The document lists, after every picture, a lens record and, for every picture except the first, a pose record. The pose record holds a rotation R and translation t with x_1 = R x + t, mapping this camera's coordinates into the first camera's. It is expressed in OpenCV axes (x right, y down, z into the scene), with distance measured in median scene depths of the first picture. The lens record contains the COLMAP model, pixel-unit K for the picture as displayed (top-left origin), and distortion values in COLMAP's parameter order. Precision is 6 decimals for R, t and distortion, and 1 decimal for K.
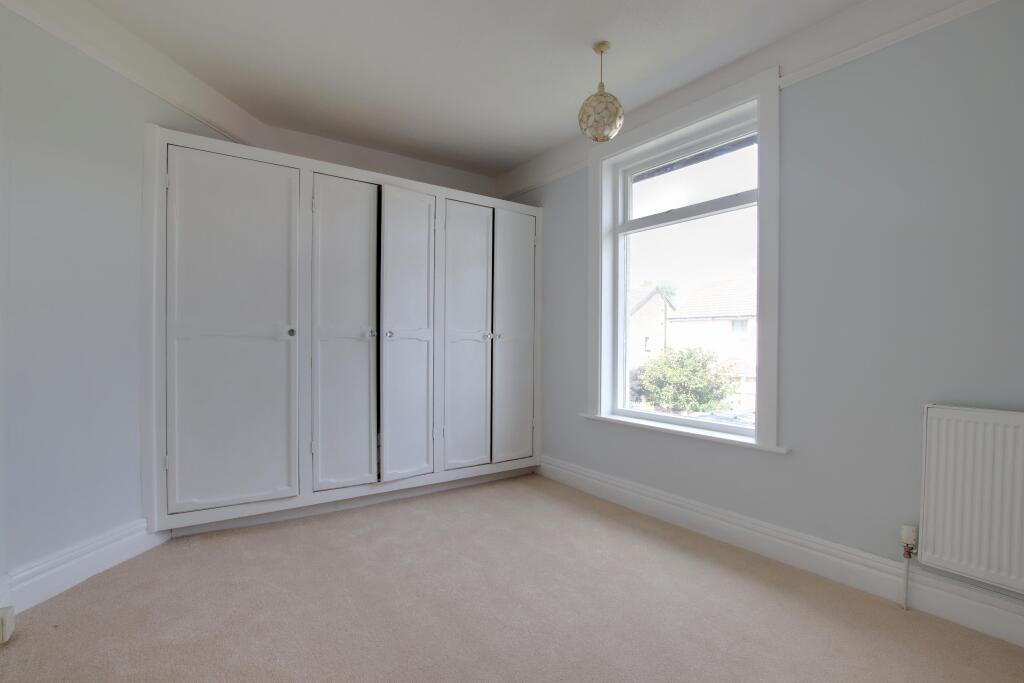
lens RADIAL K [[493.2, 0, 512.3], [0, 493.2, 346.3], [0, 0, 1]] dist [-0.001350, -0.000114]
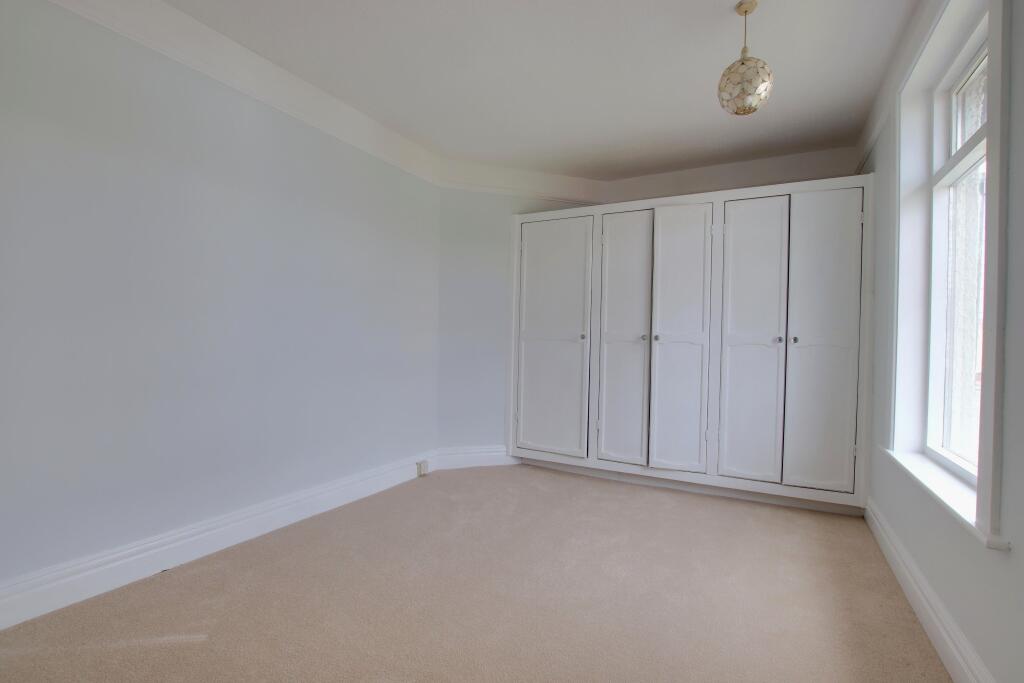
lens RADIAL K [[477.1, 0, 512.0], [0, 477.1, 341.5], [0, 0, 1]] dist [0.000281, 0.000023]
pose [[0.446346, 0.004051, -0.894851, 0.601399], [-0.021145, 0.999758, -0.006021, -0.002709], [0.894610, 0.021609, 0.446324, 0.218559]]
